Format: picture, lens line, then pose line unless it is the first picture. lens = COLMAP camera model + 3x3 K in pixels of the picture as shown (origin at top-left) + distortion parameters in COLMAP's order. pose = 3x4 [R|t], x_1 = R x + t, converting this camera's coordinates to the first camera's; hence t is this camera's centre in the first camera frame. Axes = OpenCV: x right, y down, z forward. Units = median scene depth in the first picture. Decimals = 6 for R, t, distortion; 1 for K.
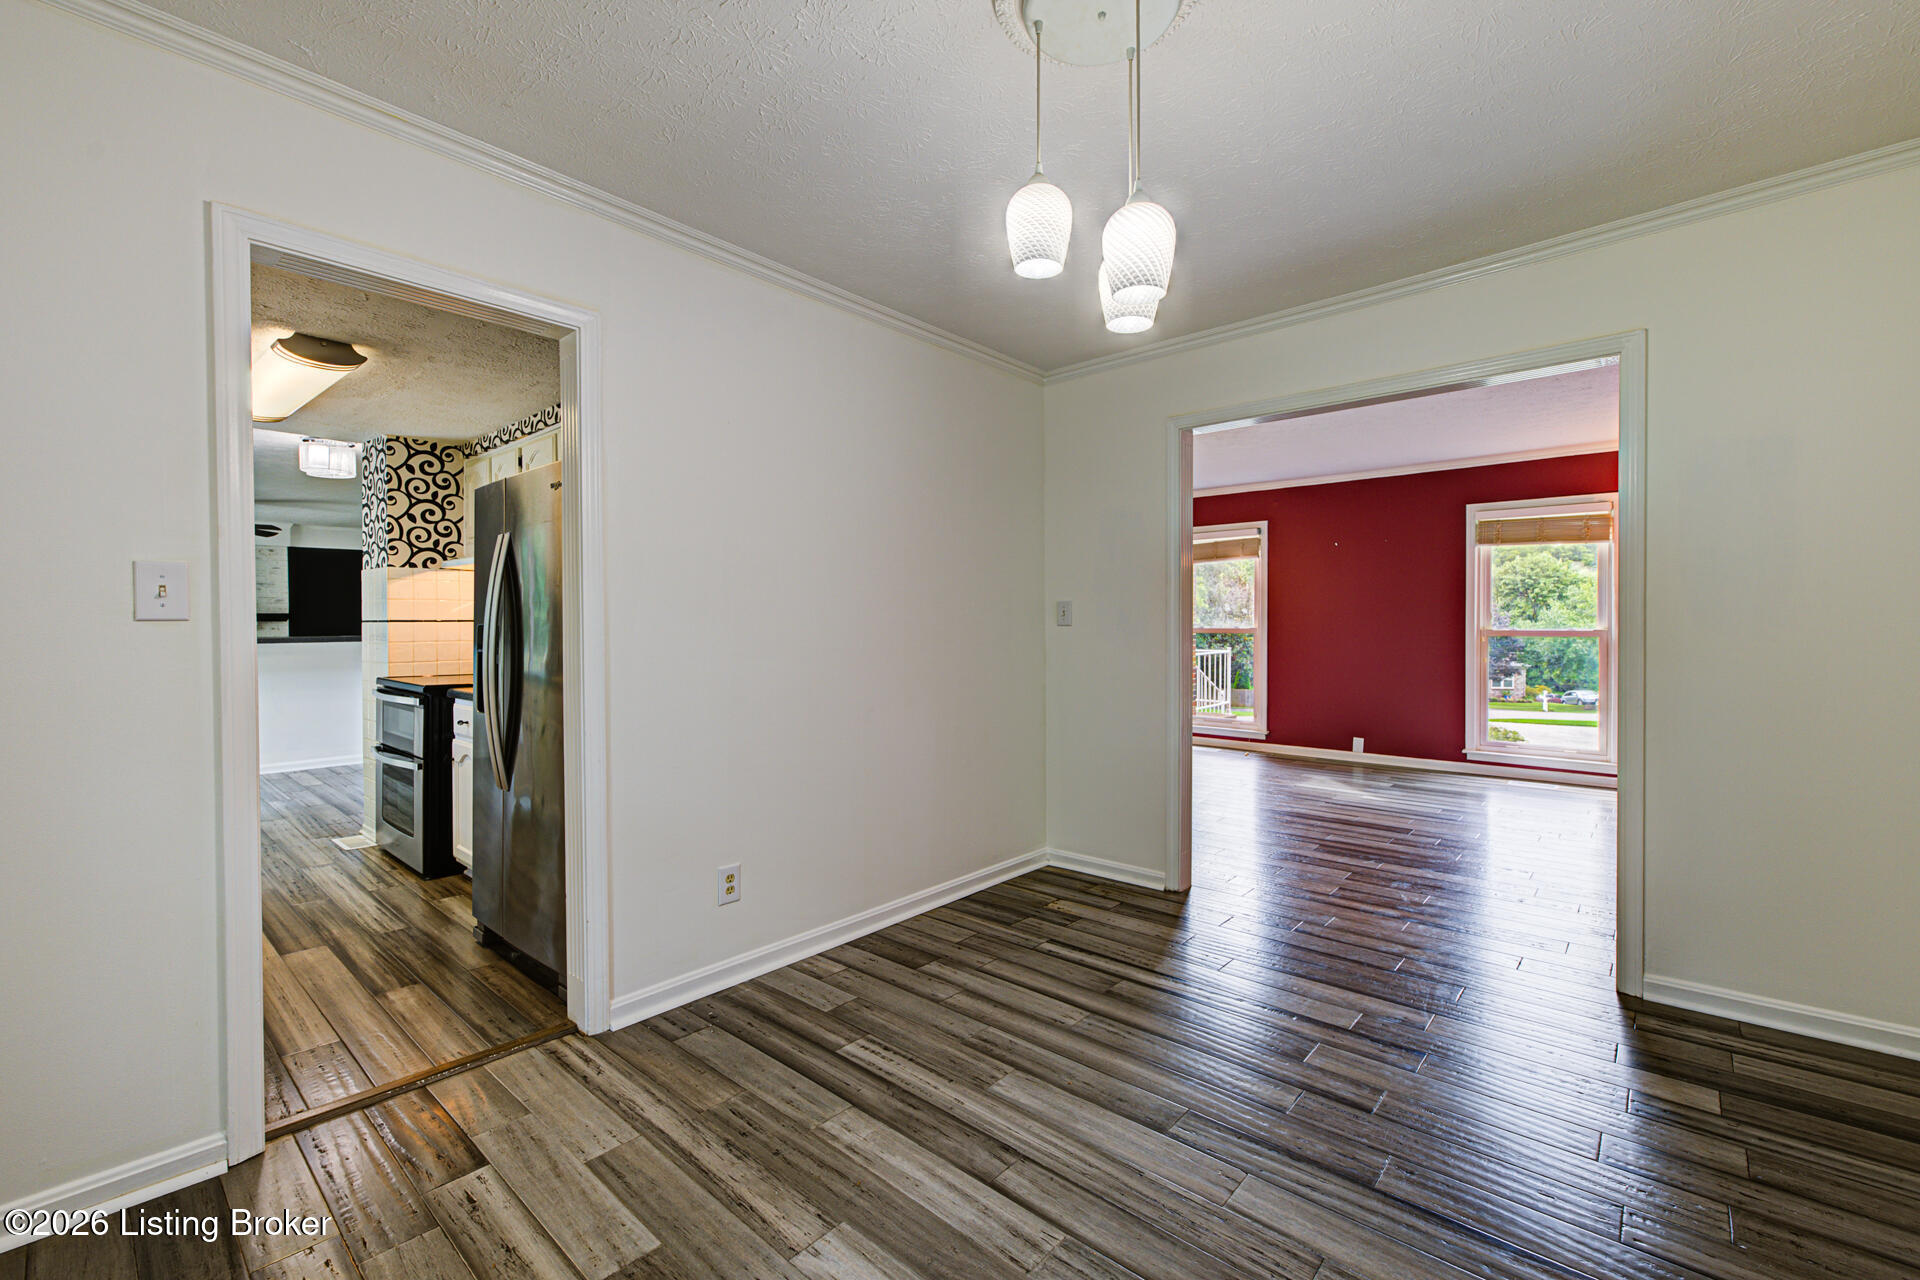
lens RADIAL K [[802.2, 0, 919.3], [0, 802.2, 630.5], [0, 0, 1]] dist [-0.001211, 0.000675]
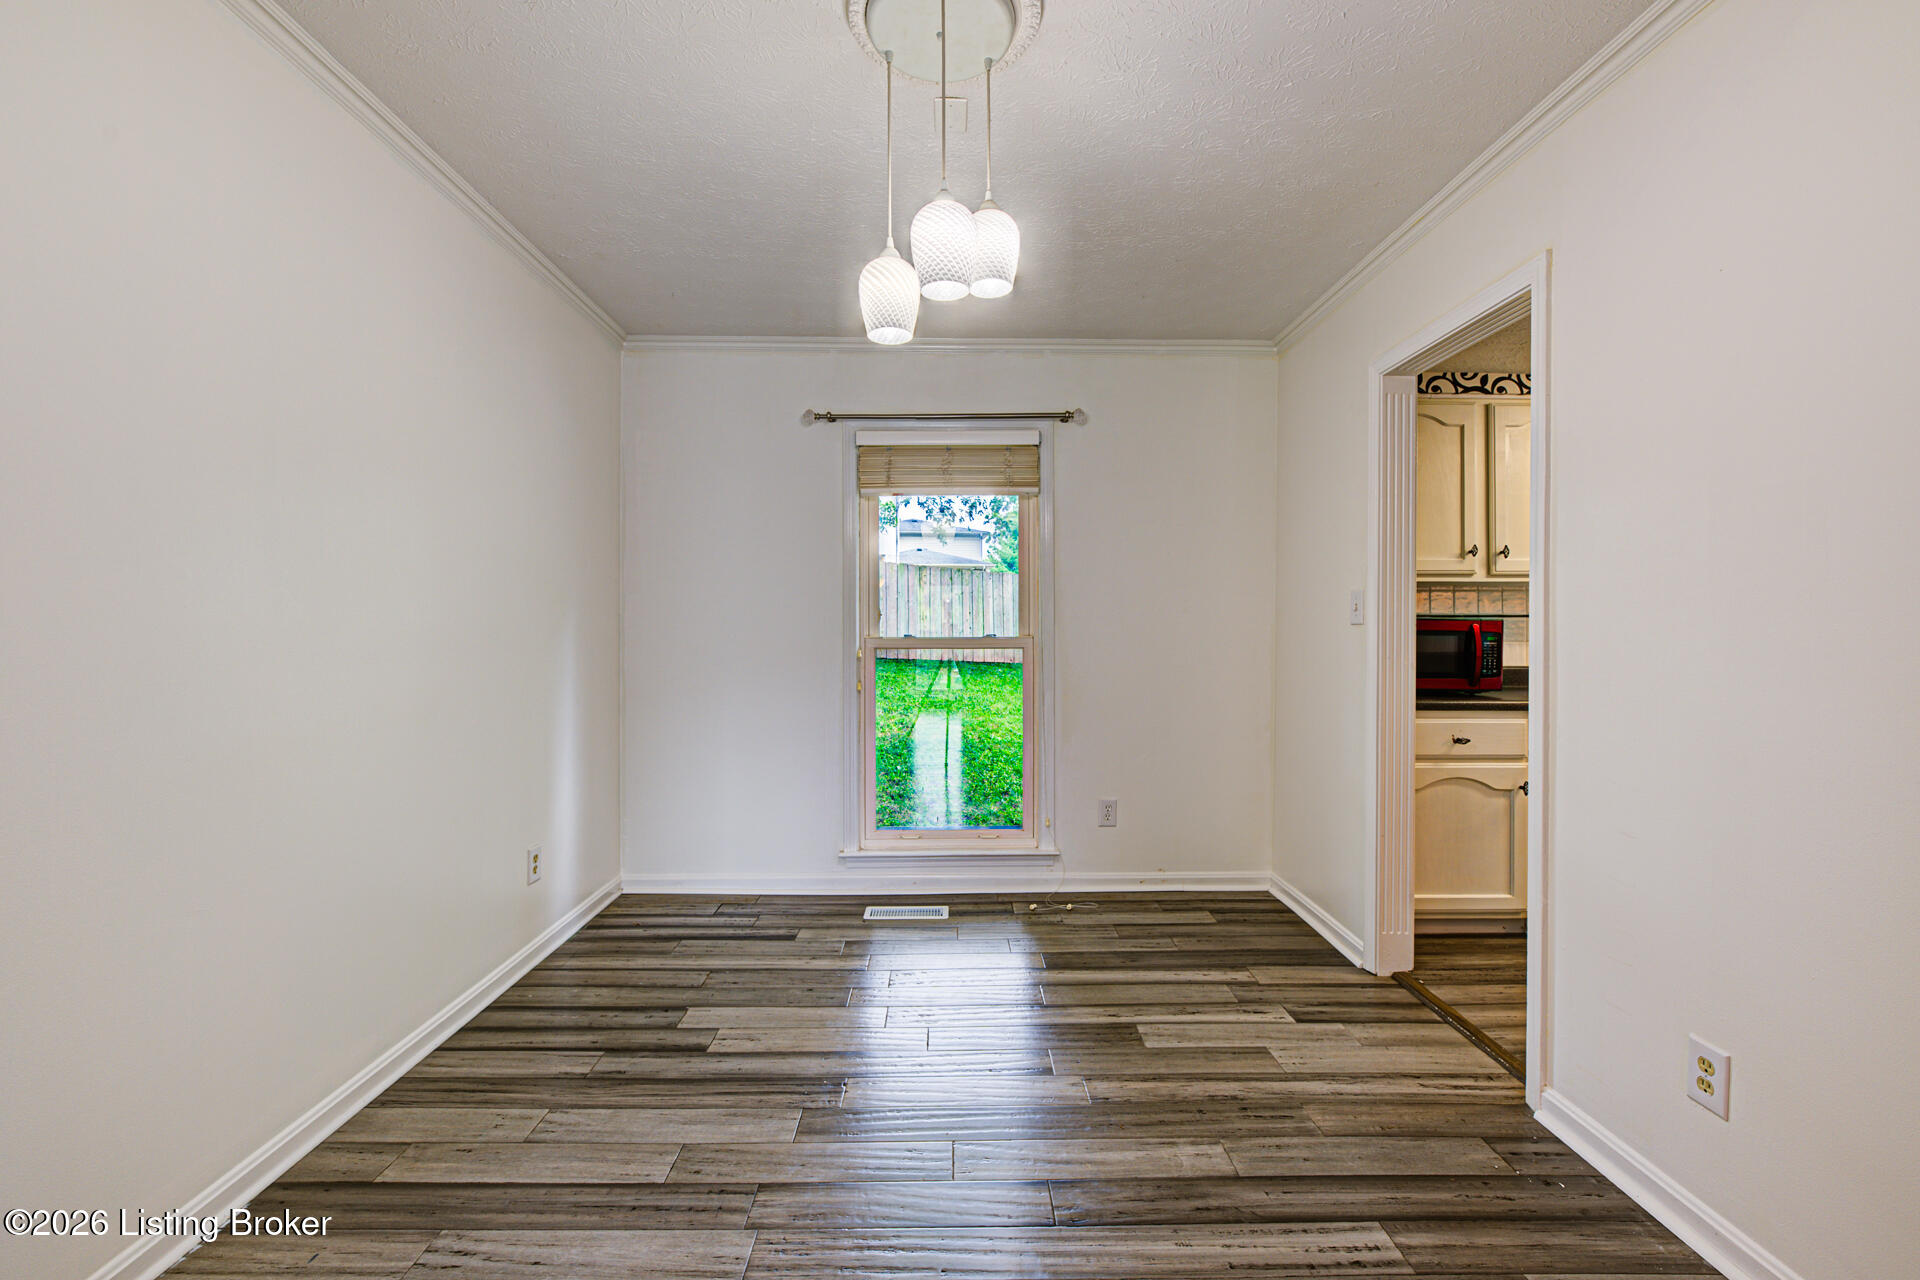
lens RADIAL K [[802.2, 0, 951.5], [0, 802.2, 638.5], [0, 0, 1]] dist [-0.001211, 0.000675]
pose [[-0.718511, 0.005996, -0.695489, 0.721708], [-0.001506, 0.999947, 0.010176, -0.003222], [0.695514, 0.008359, -0.718464, 1.354759]]
